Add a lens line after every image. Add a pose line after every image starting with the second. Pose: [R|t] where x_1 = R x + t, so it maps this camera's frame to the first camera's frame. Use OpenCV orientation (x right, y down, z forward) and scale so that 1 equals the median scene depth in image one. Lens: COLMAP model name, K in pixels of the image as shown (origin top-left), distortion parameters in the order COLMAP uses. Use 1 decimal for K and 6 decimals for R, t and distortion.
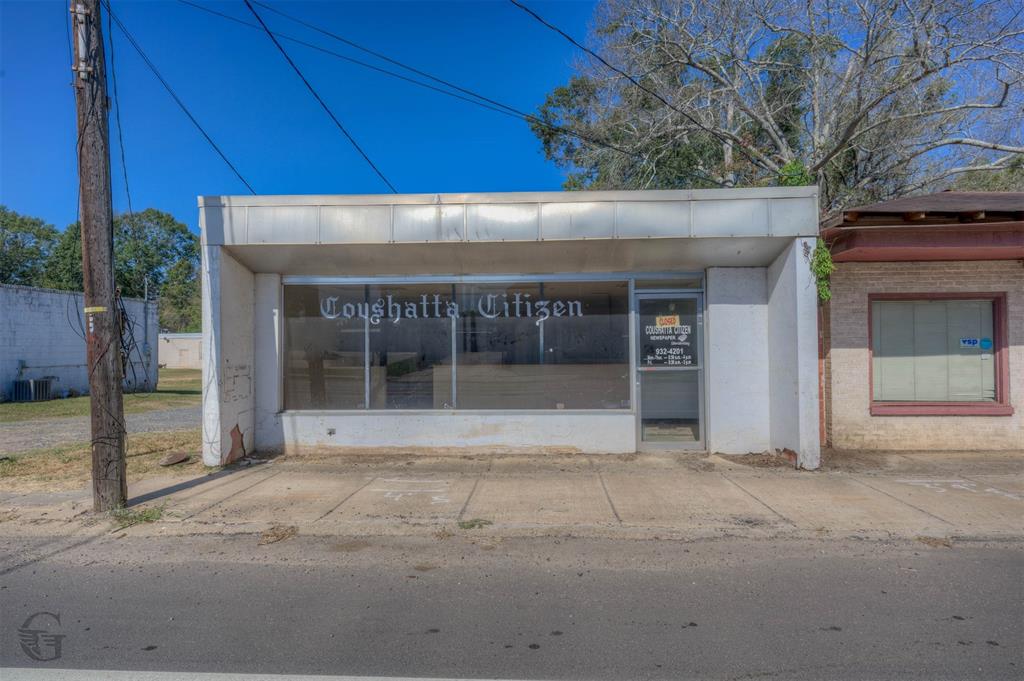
lens RADIAL K [[516.2, 0, 522.6], [0, 516.2, 342.1], [0, 0, 1]] dist [0.001638, -0.001691]
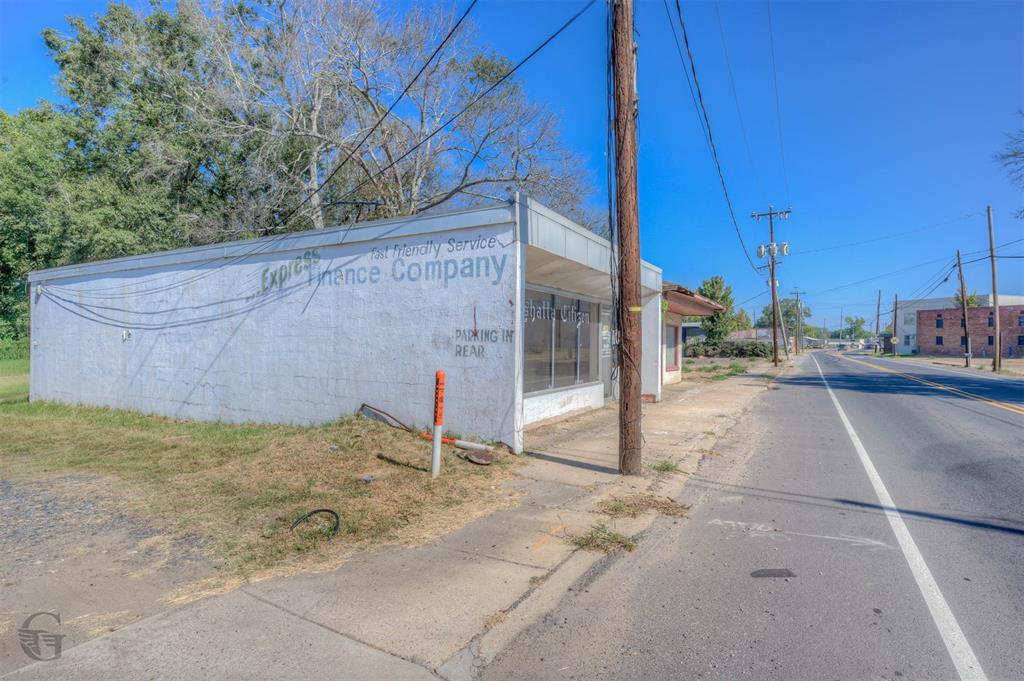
lens RADIAL K [[493.7, 0, 515.7], [0, 493.7, 343.4], [0, 0, 1]] dist [0.001186, -0.000612]
pose [[0.474801, 0.004609, 0.880081, -1.313865], [-0.019281, 0.999801, 0.005166, 0.007869], [-0.879882, -0.019422, 0.474795, 0.482543]]
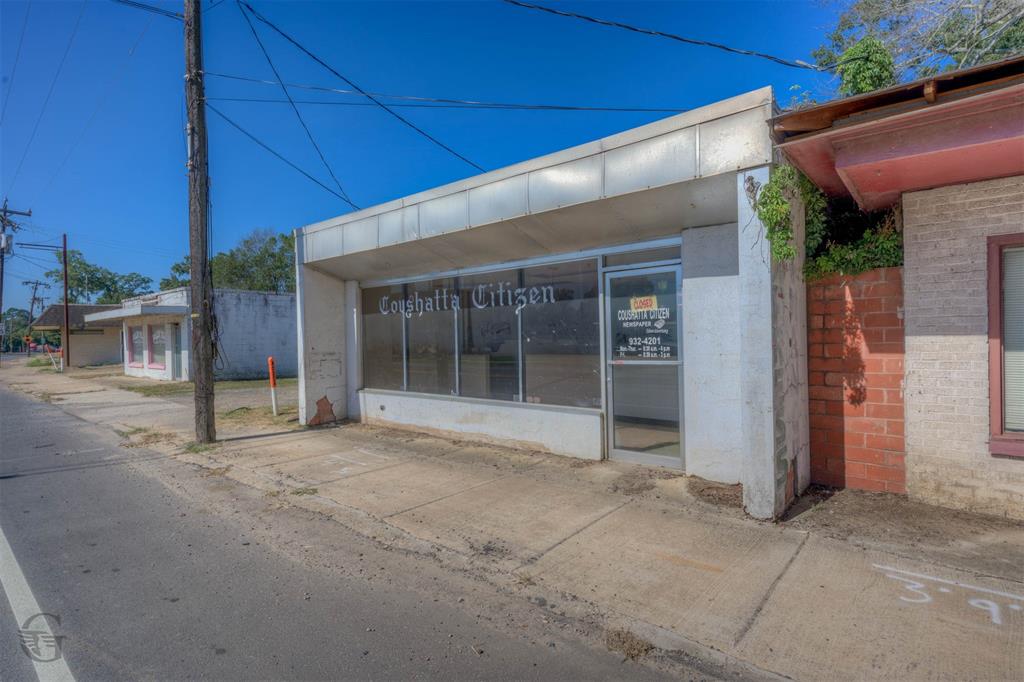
lens RADIAL K [[516.2, 0, 520.7], [0, 516.2, 342.5], [0, 0, 1]] dist [0.001638, -0.001691]
pose [[0.786166, 0.000060, -0.618016, 0.629121], [0.013742, 0.999751, 0.017578, 0.003443], [0.617863, -0.022312, 0.785969, 0.251333]]
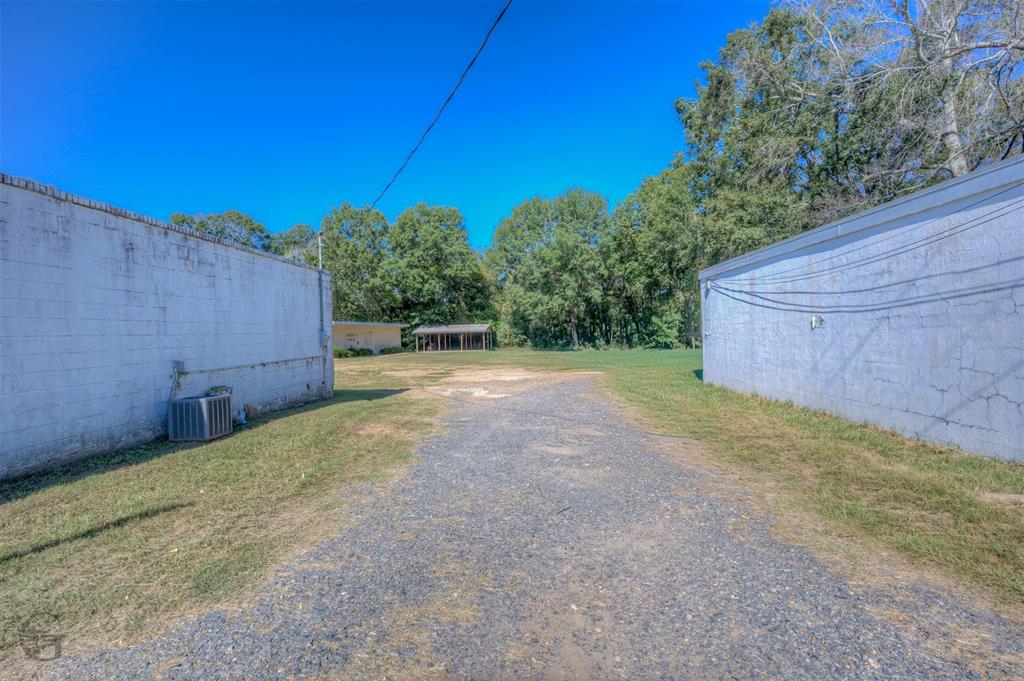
lens RADIAL K [[434.2, 0, 513.5], [0, 434.2, 338.3], [0, 0, 1]] dist [0.000852, 0.000034]
pose [[0.999375, -0.018421, -0.030178, -1.292855], [0.019134, 0.999541, 0.023500, 0.015879], [0.029731, -0.024063, 0.999268, 1.186886]]
